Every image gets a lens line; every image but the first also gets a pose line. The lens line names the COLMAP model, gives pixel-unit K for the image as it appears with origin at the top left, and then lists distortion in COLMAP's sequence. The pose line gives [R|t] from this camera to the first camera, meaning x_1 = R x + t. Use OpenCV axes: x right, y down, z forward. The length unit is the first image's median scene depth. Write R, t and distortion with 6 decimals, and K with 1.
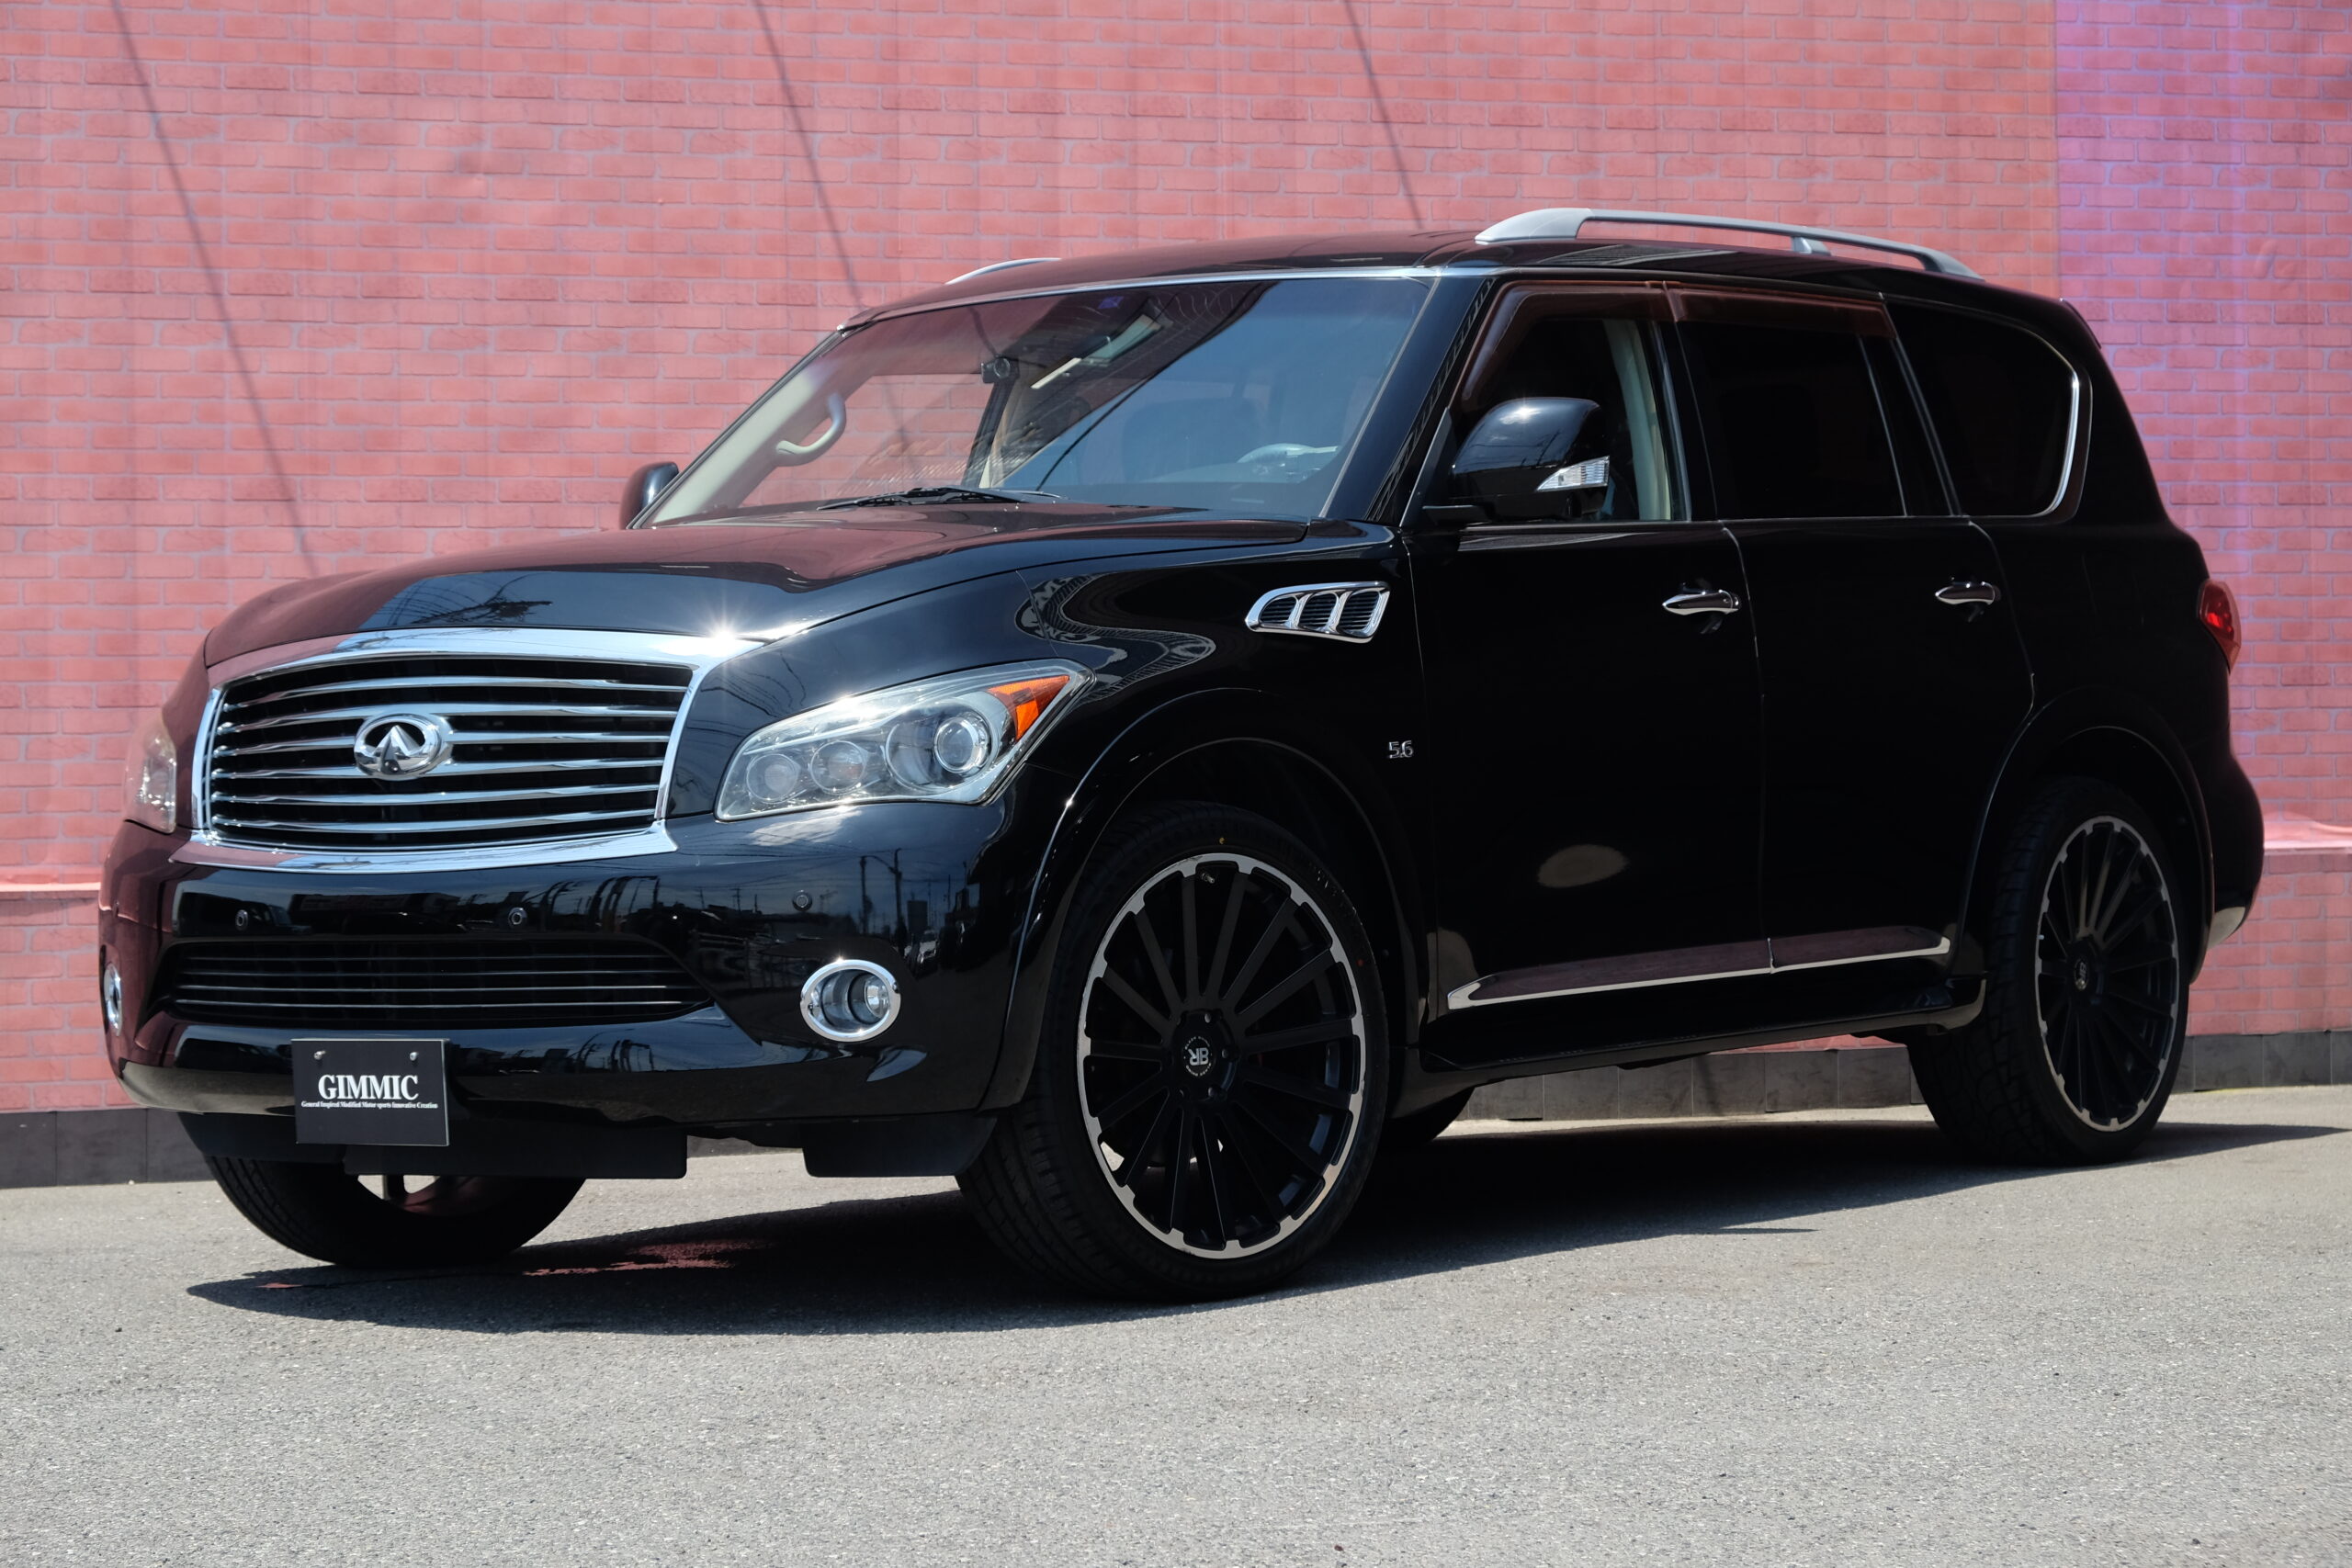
lens RADIAL K [[5526.1, 0, 1176.0], [0, 5526.1, 784.0], [0, 0, 1]] dist [0.015492, 1.008705]
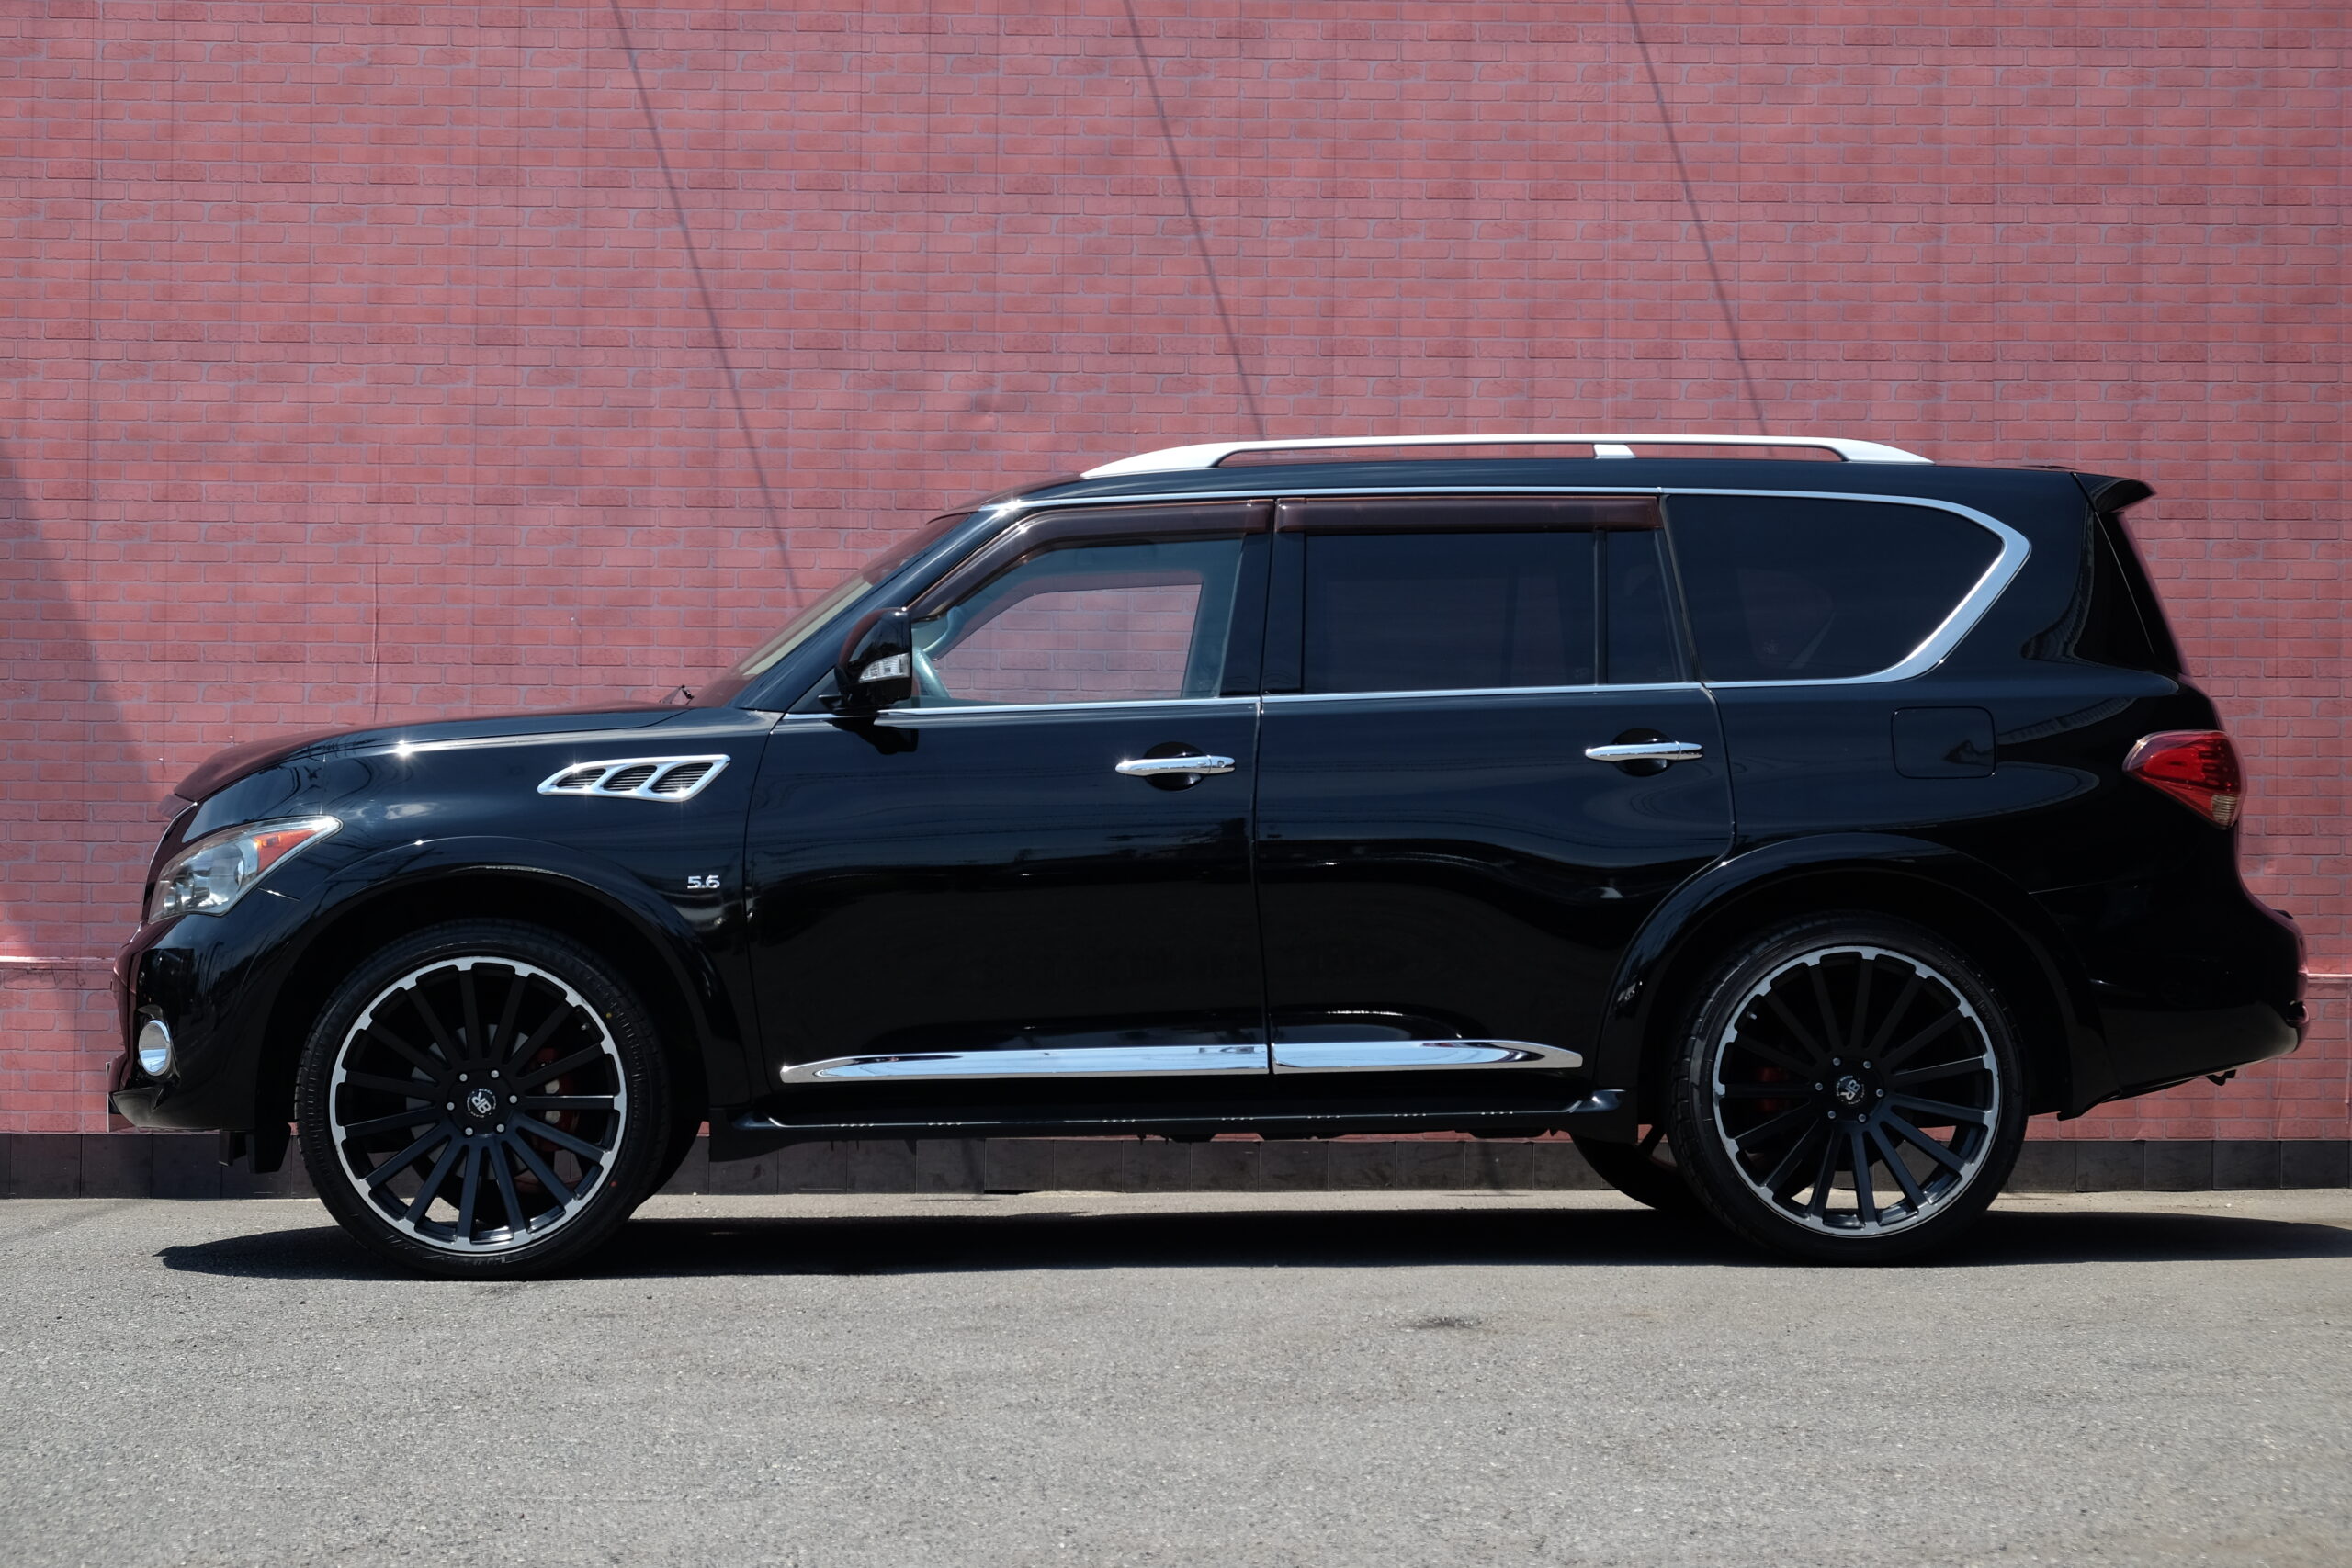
lens RADIAL K [[4445.2, 0, 1176.0], [0, 4445.2, 784.0], [0, 0, 1]] dist [0.059098, 0.164969]
pose [[0.955946, 0.012195, -0.293288, 0.220918], [-0.019832, 0.999537, -0.023079, -0.001854], [0.292870, 0.027879, 0.955746, 0.036319]]
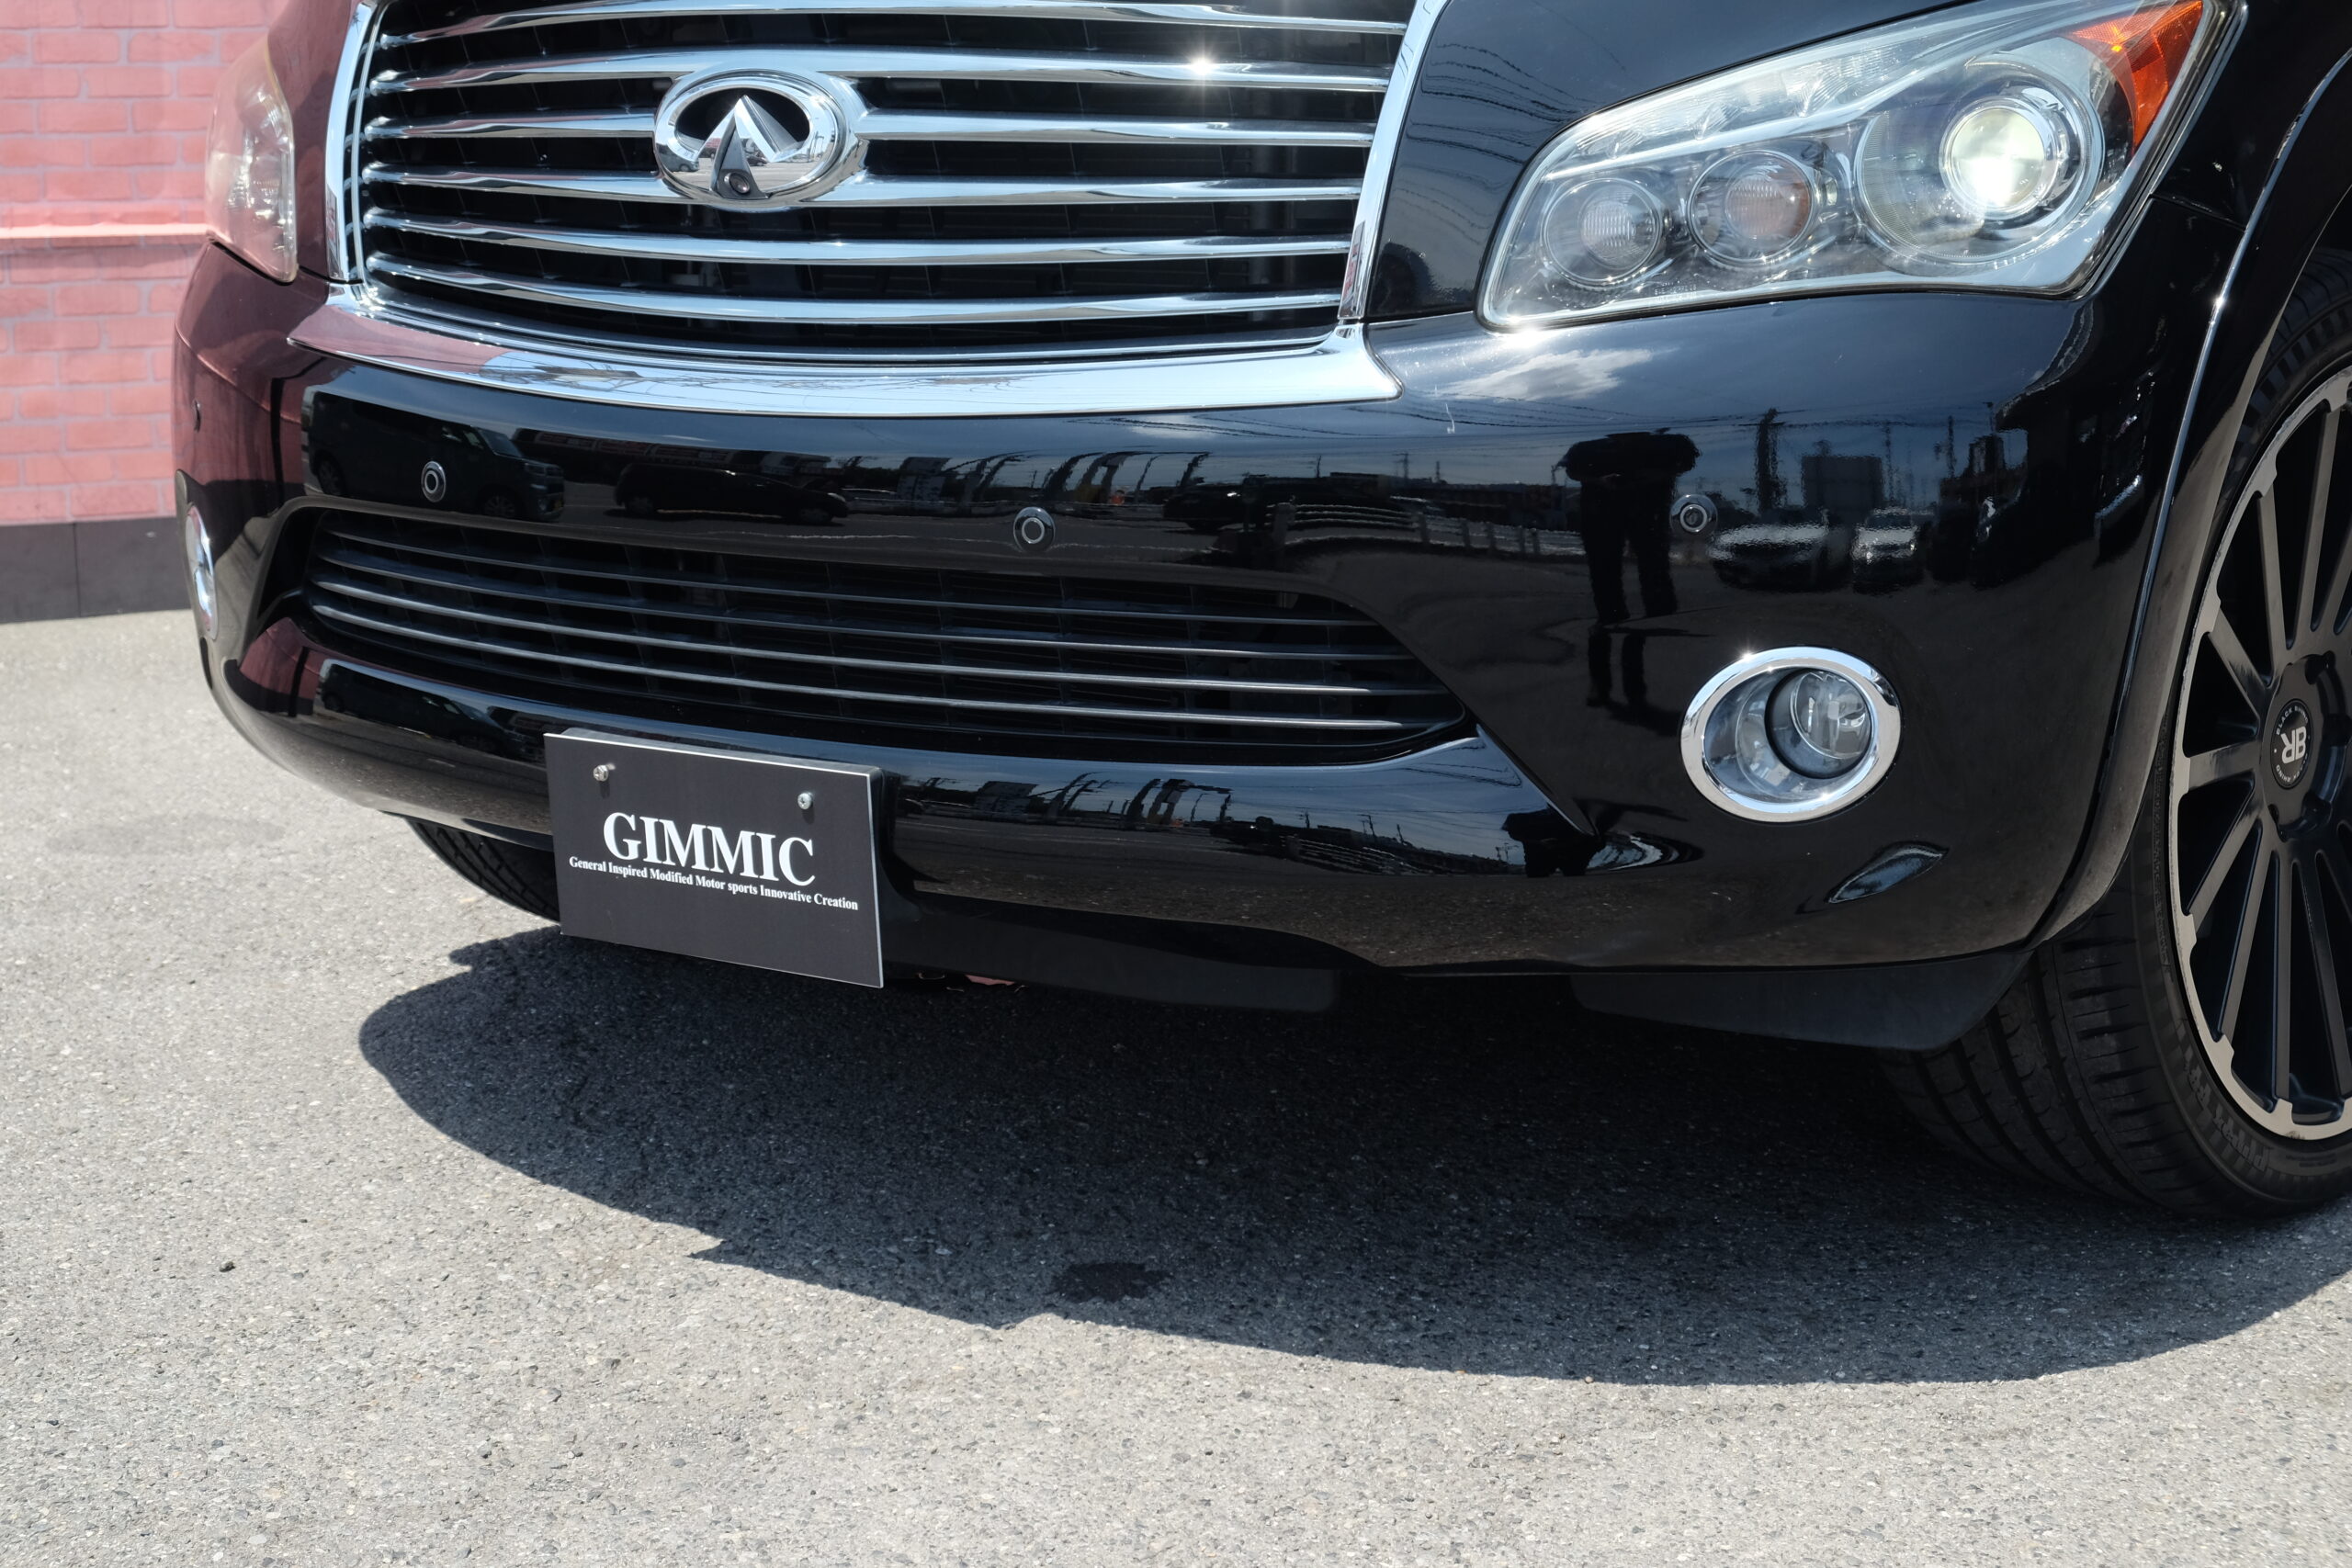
lens RADIAL K [[3567.5, 0, 1176.0], [0, 3567.5, 784.0], [0, 0, 1]] dist [0.030123, -0.032351]
pose [[0.999123, -0.002381, 0.041809, -0.082159], [-0.006561, 0.977154, 0.212430, -0.012857], [-0.041360, -0.212518, 0.976281, 0.481585]]
